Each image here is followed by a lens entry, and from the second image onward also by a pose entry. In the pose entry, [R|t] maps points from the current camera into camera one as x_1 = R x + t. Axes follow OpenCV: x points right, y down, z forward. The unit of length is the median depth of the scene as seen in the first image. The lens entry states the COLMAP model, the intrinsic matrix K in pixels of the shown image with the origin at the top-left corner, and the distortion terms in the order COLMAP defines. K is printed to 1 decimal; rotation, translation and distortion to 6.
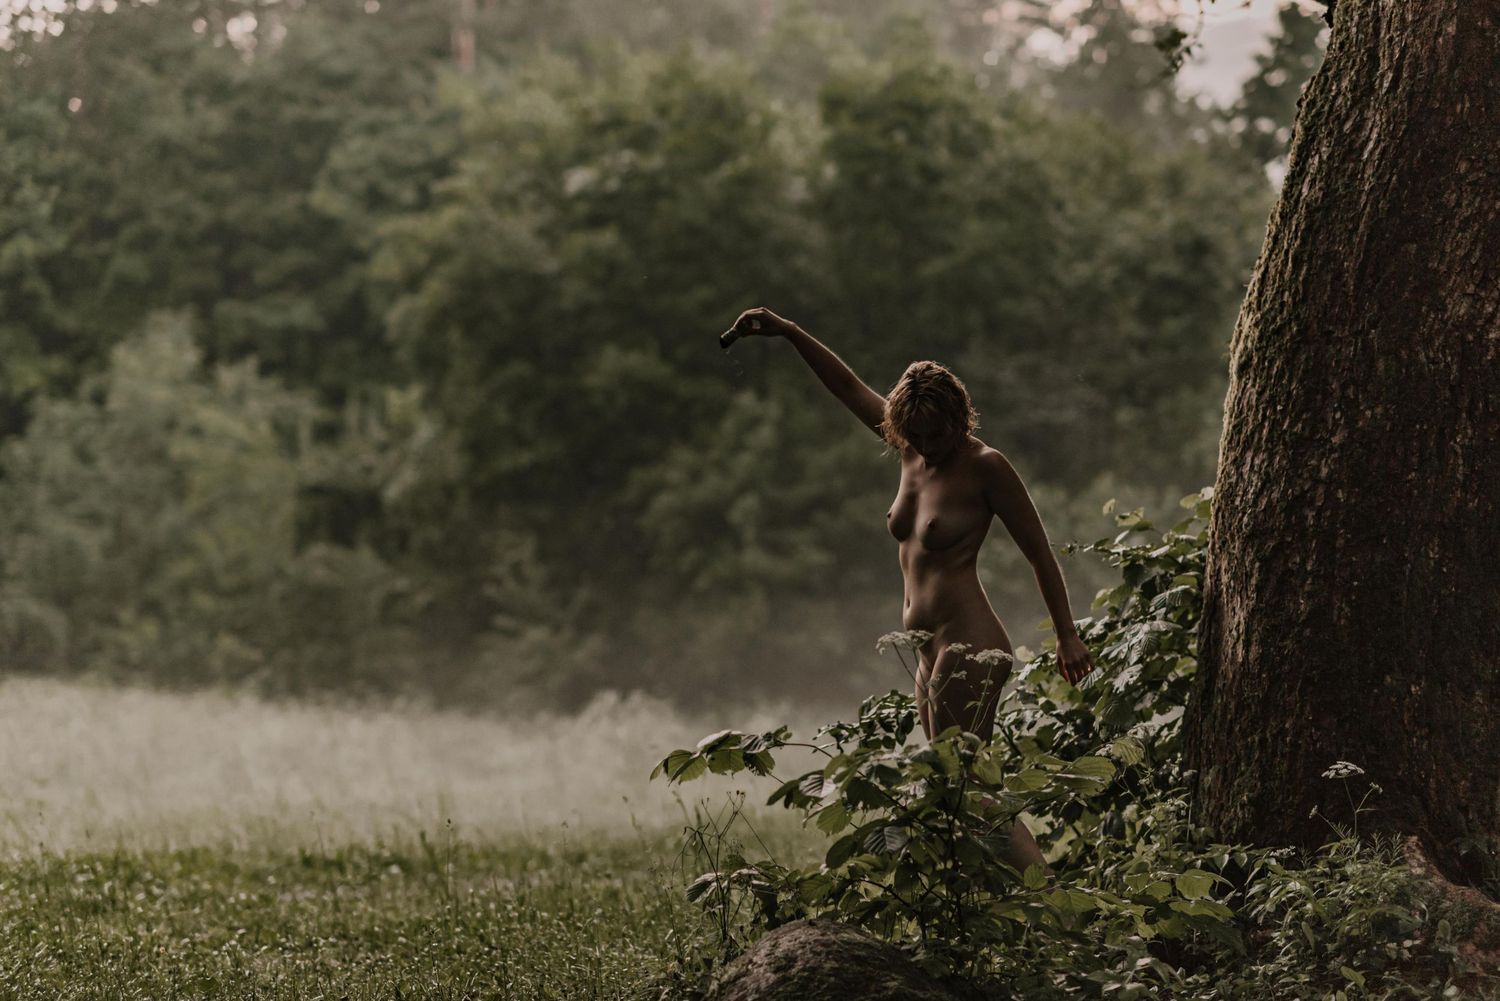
lens RADIAL K [[3541.4, 0, 749.8], [0, 3541.4, 564.5], [0, 0, 1]] dist [0.261043, -4.690187]
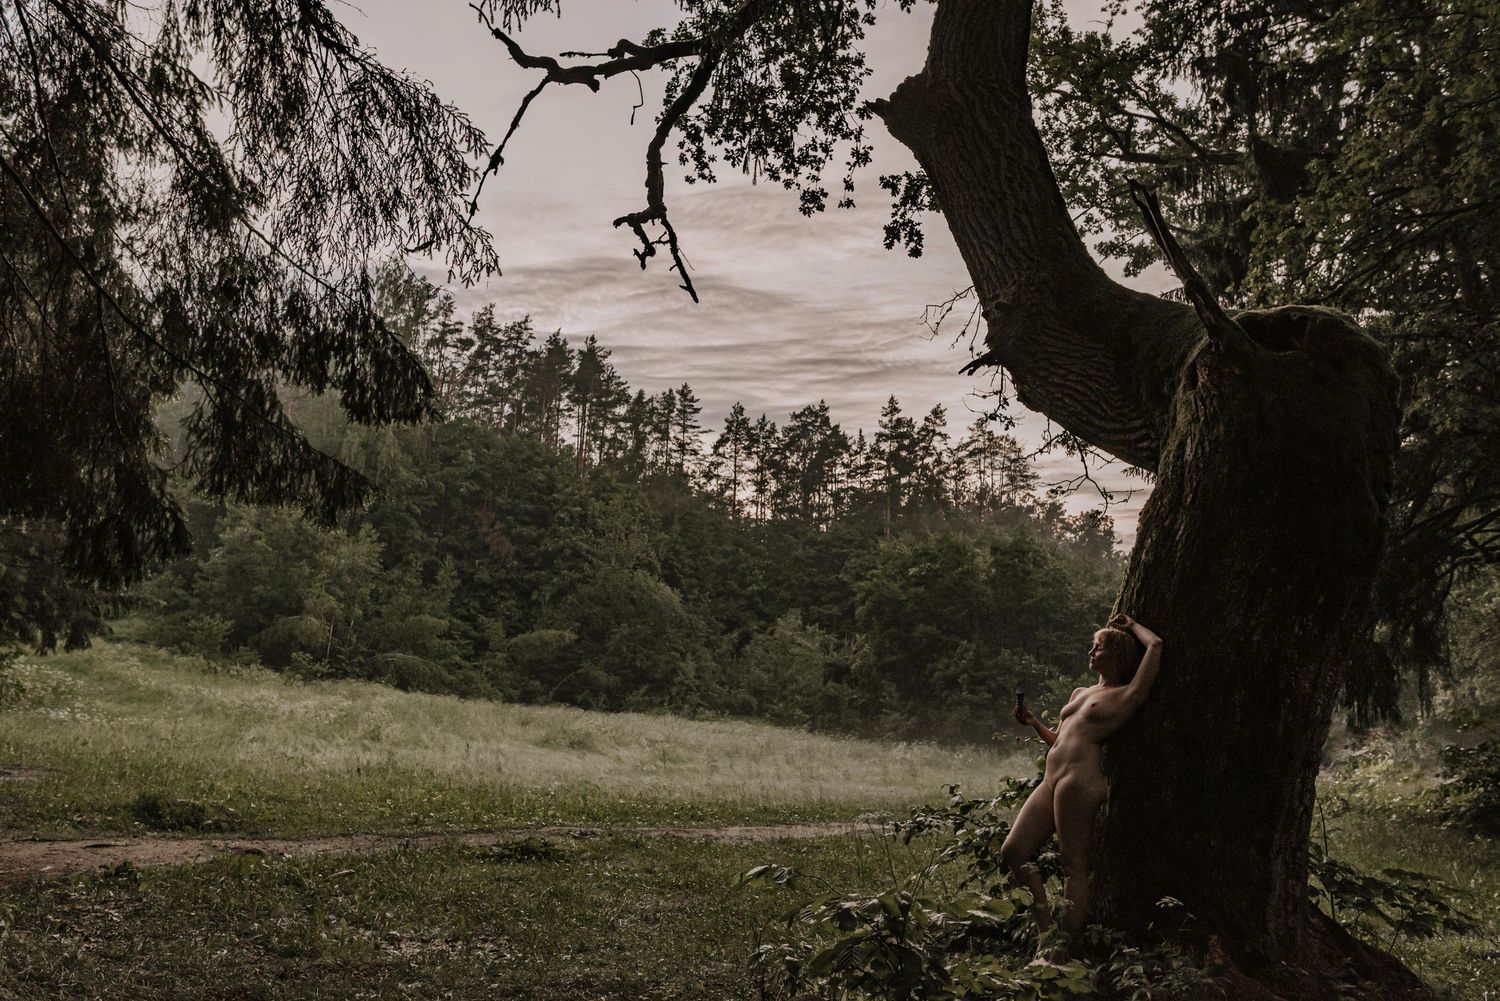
lens RADIAL K [[1024.2, 0, 750.0], [0, 1024.2, 500.5], [0, 0, 1]] dist [-0.021631, 0.005939]
pose [[0.975039, 0.011811, -0.221718, 0.012048], [-0.050958, 0.983833, -0.171685, -0.005137], [0.216106, 0.178698, 0.959878, 0.071415]]
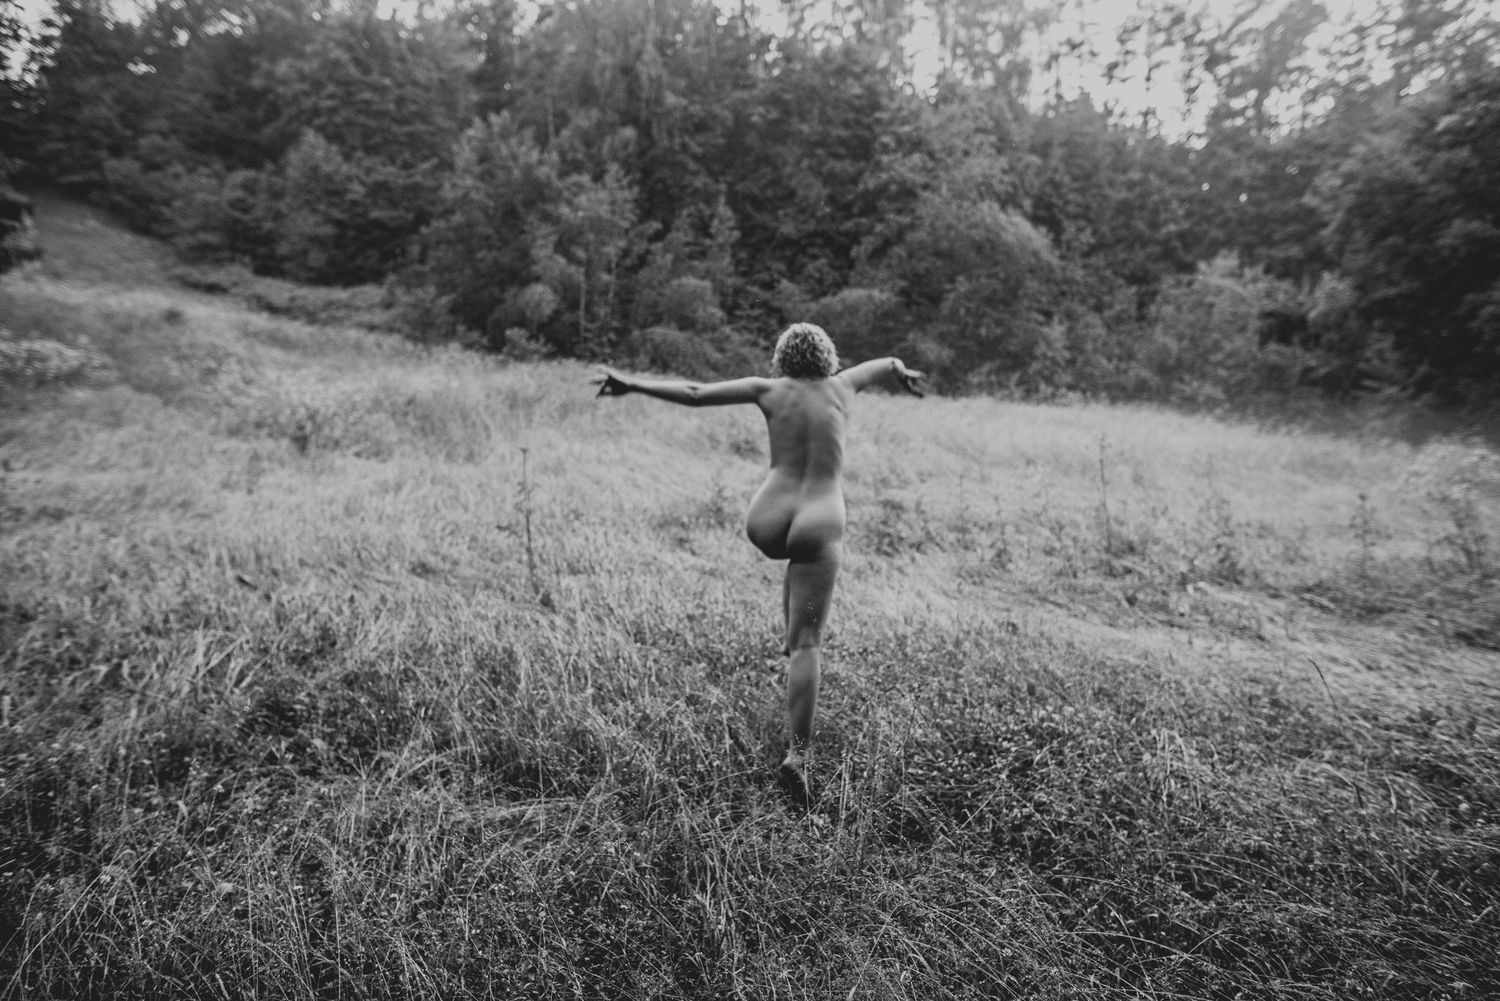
lens RADIAL K [[1024.2, 0, 750.0], [0, 1024.2, 500.5], [0, 0, 1]] dist [-0.021631, 0.005939]
pose [[0.807643, 0.096697, -0.581690, -0.017257], [-0.019040, 0.990225, 0.138174, 0.009433], [0.589365, -0.100520, 0.801589, 0.388612]]
